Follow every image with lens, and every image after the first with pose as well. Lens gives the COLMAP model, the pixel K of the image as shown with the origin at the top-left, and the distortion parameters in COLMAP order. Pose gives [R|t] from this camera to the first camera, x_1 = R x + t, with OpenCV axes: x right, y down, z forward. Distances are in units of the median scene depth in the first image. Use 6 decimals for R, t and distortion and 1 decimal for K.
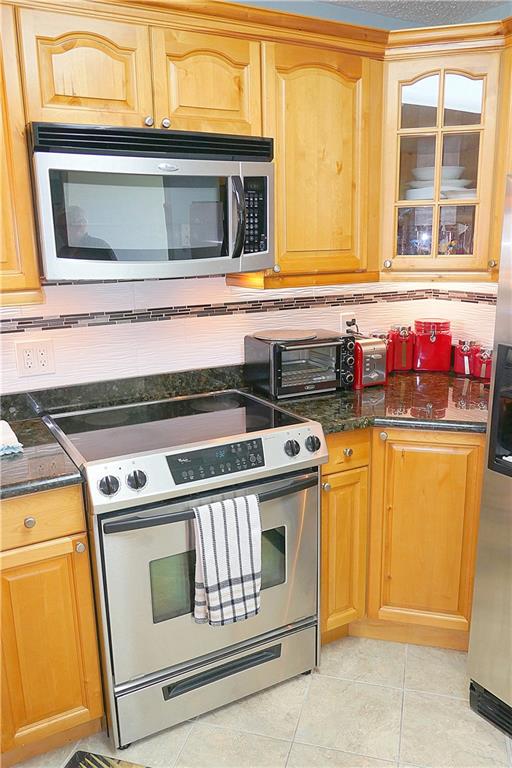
lens RADIAL K [[624.7, 0, 254.5], [0, 624.7, 393.0], [0, 0, 1]] dist [-0.011221, -0.001952]
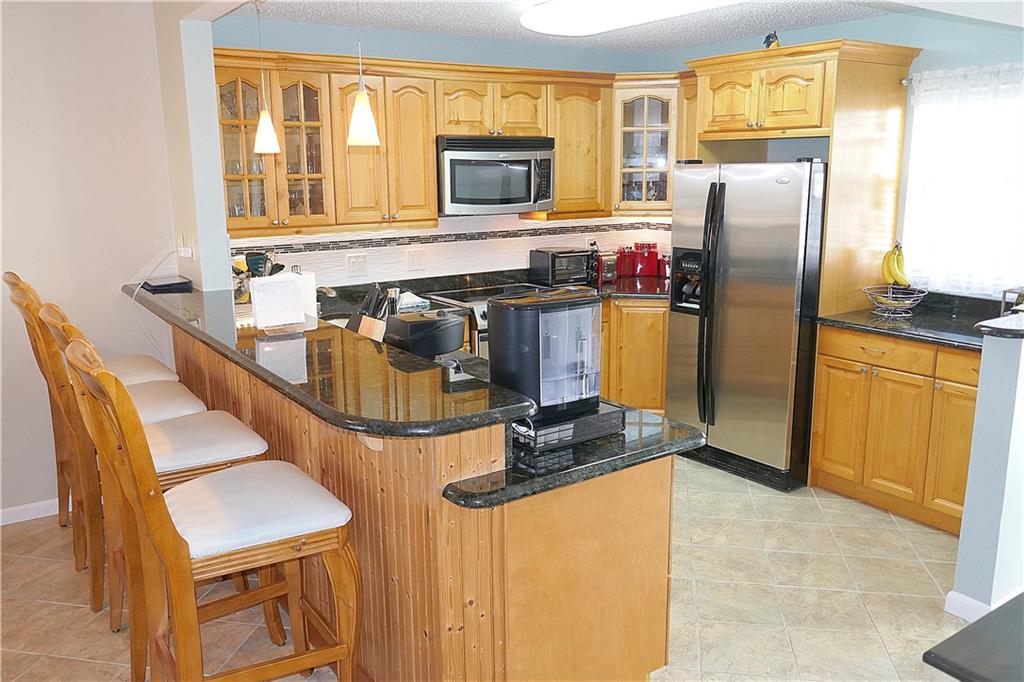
lens RADIAL K [[826.5, 0, 512.6], [0, 826.5, 341.9], [0, 0, 1]] dist [0.001403, 0.000998]
pose [[0.995712, -0.010753, 0.091877, -0.273199], [0.013718, 0.999403, -0.031697, 0.223804], [-0.091481, 0.032821, 0.995266, -1.170721]]
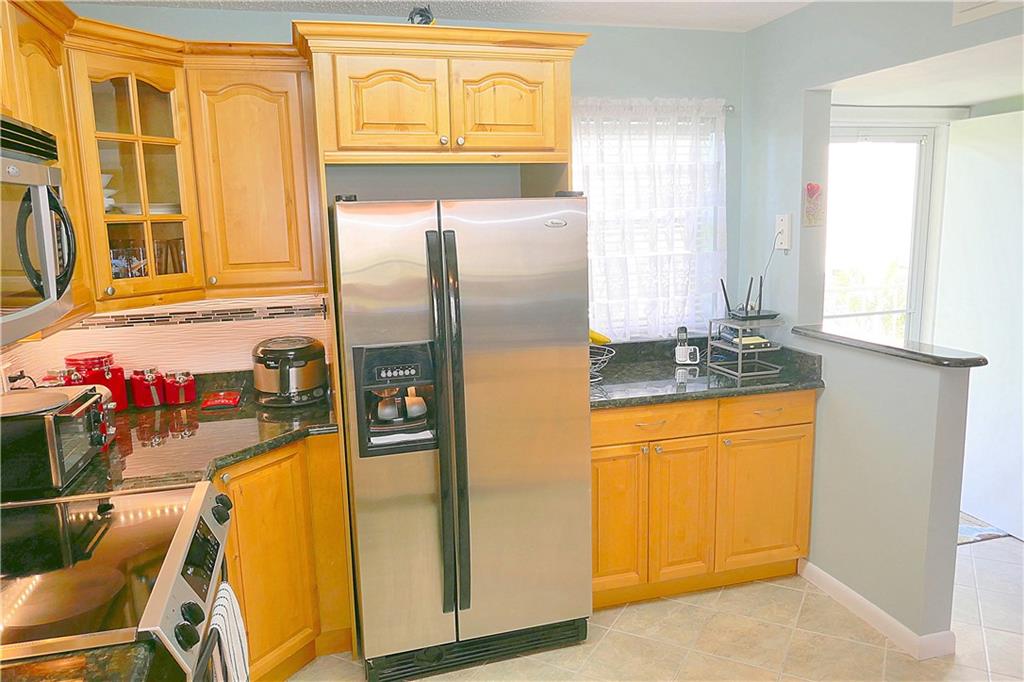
lens RADIAL K [[737.9, 0, 506.7], [0, 737.9, 342.4], [0, 0, 1]] dist [-0.011127, -0.001579]
pose [[0.237495, -0.155279, 0.958898, -0.609816], [0.249050, 0.963879, 0.094402, -0.106288], [-0.938920, 0.216393, 0.267588, 0.279321]]
